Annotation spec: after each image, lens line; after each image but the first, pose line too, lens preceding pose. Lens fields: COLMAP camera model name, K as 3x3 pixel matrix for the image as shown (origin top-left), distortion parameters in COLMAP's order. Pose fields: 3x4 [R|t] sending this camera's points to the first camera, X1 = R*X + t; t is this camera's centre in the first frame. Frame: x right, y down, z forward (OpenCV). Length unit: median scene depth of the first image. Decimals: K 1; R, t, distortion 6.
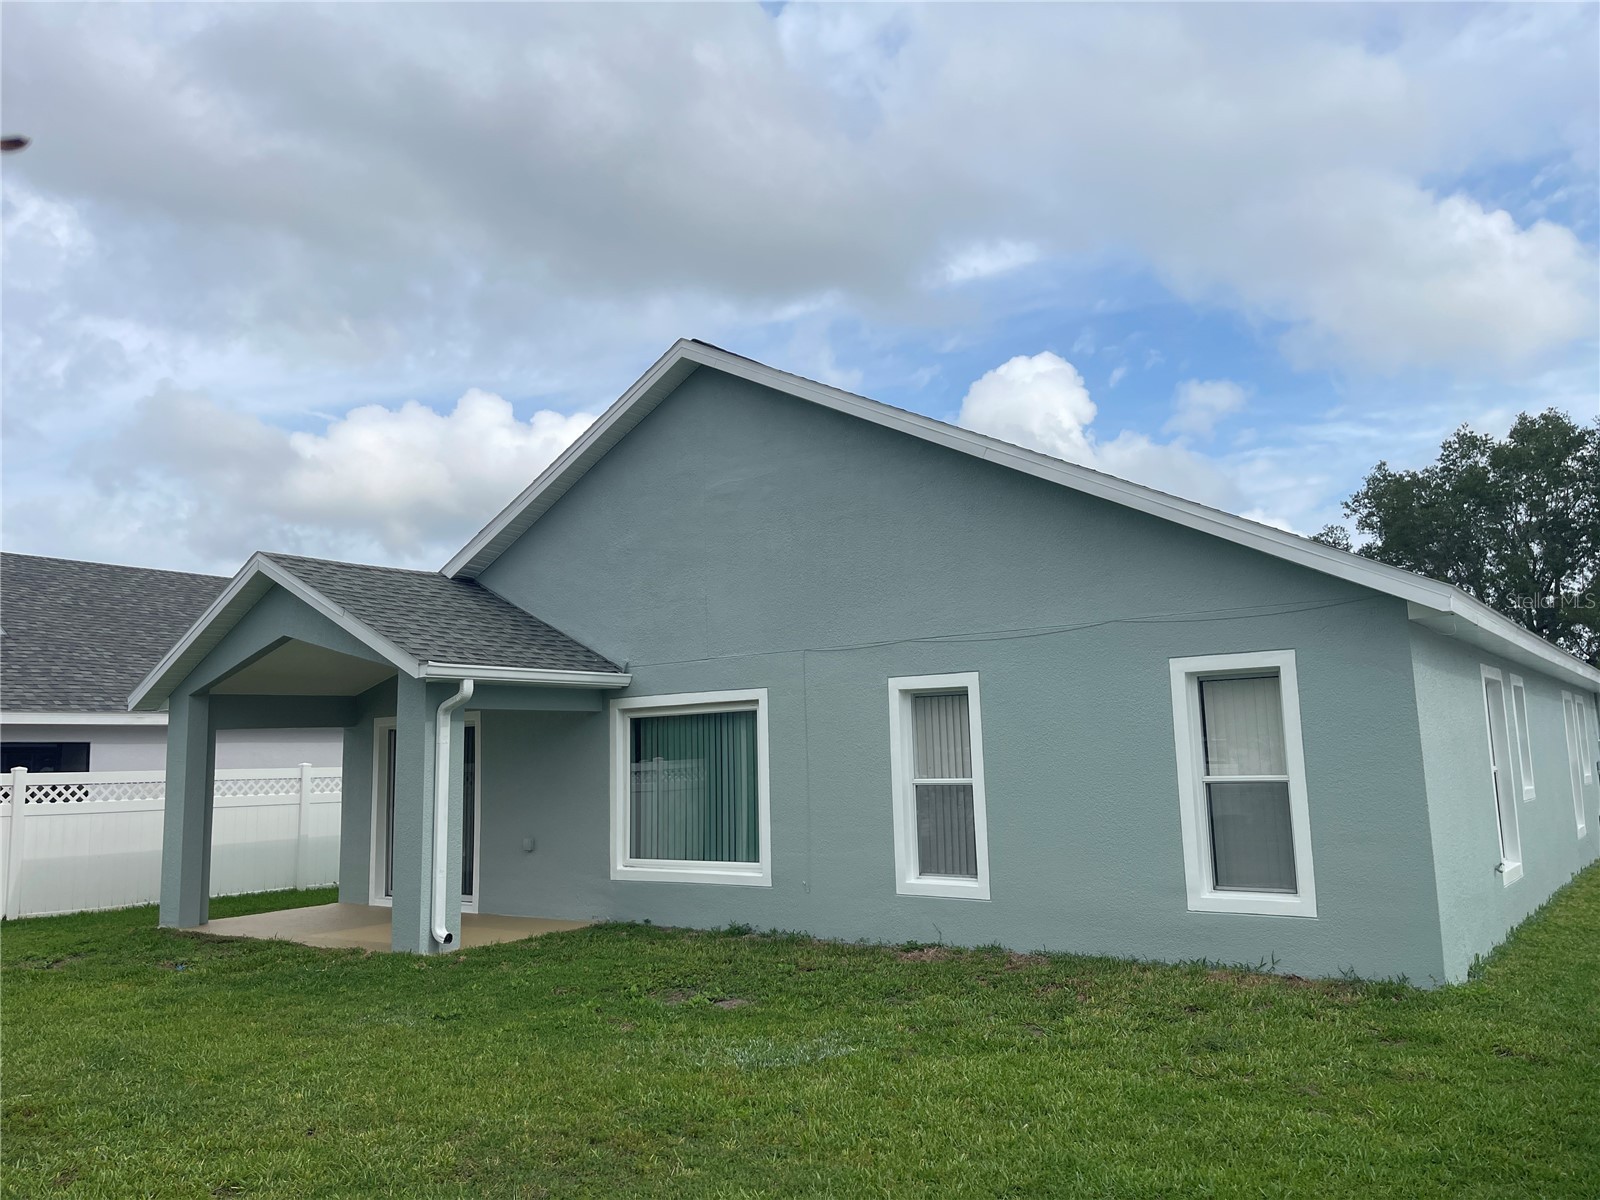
lens RADIAL K [[1212.4, 0, 801.2], [0, 1212.4, 598.3], [0, 0, 1]] dist [0.060615, -0.070809]
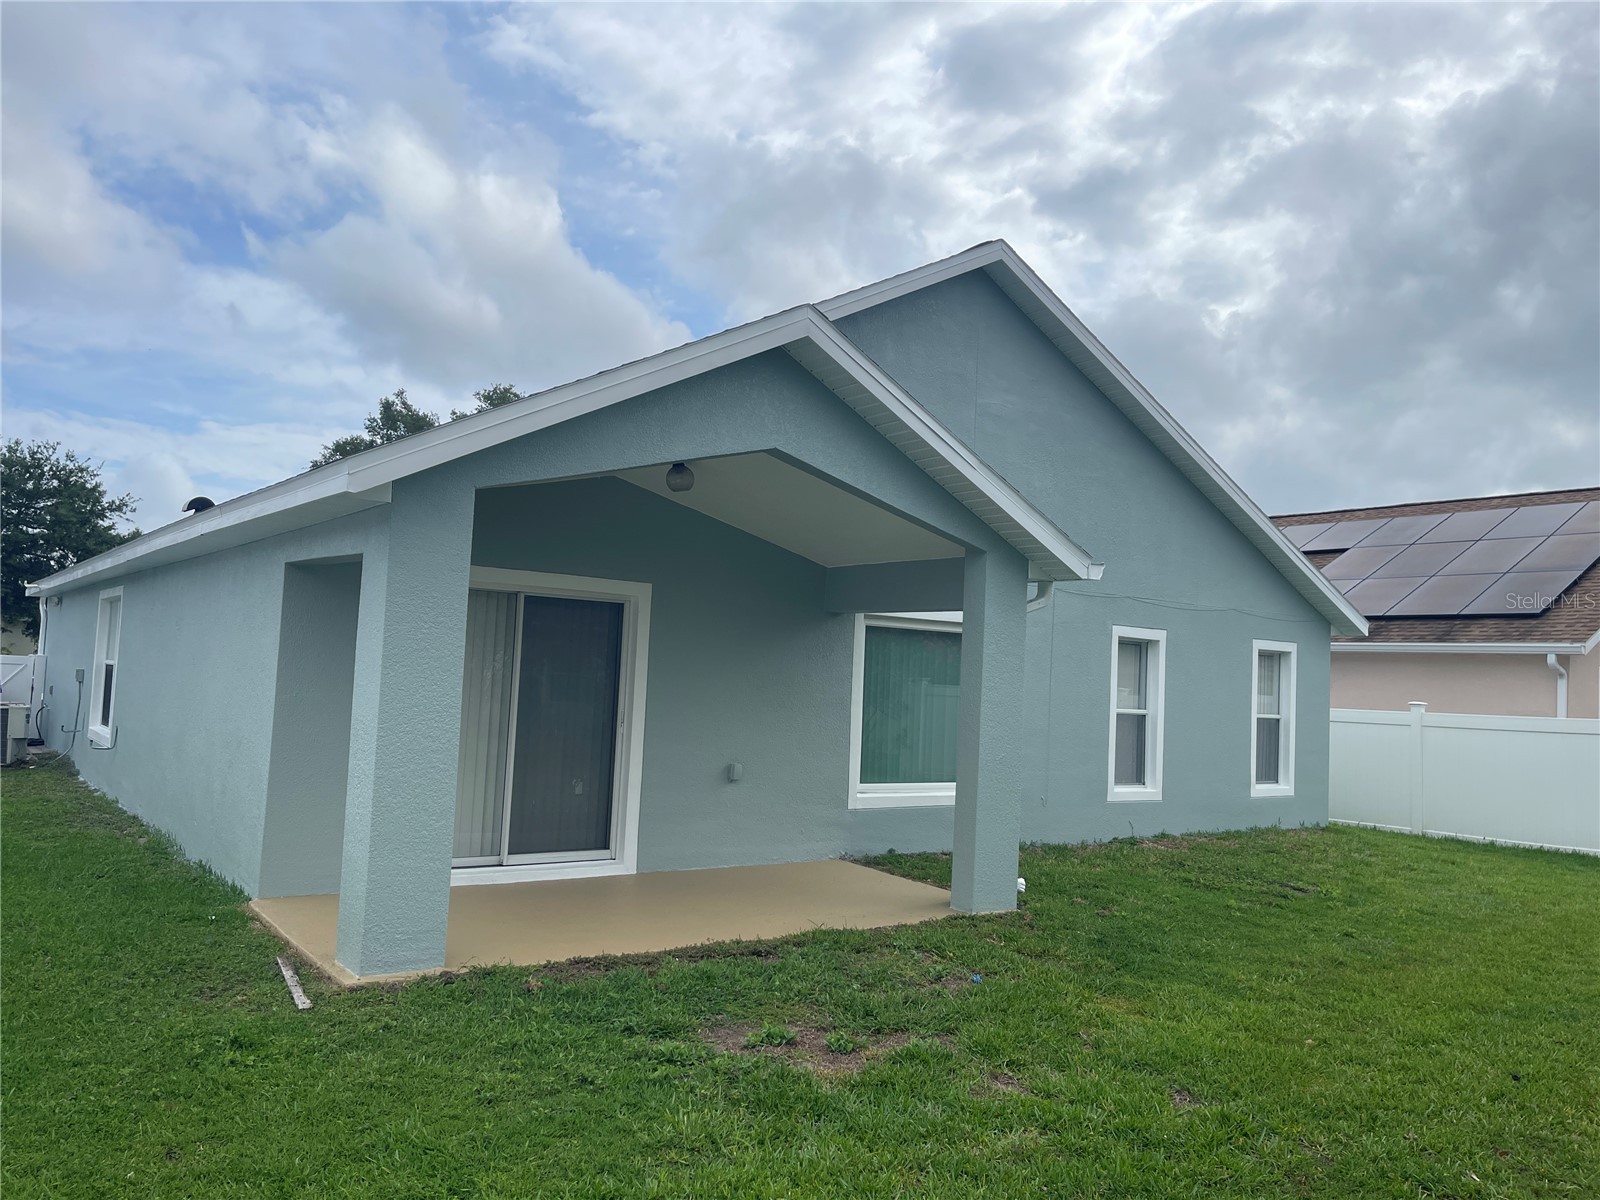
lens RADIAL K [[1212.4, 0, 801.1], [0, 1212.4, 601.9], [0, 0, 1]] dist [0.060615, -0.070809]
pose [[0.284912, 0.097099, 0.953623, -1.208689], [-0.182738, 0.982113, -0.045404, 0.159930], [-0.940974, -0.161327, 0.297559, 0.967528]]
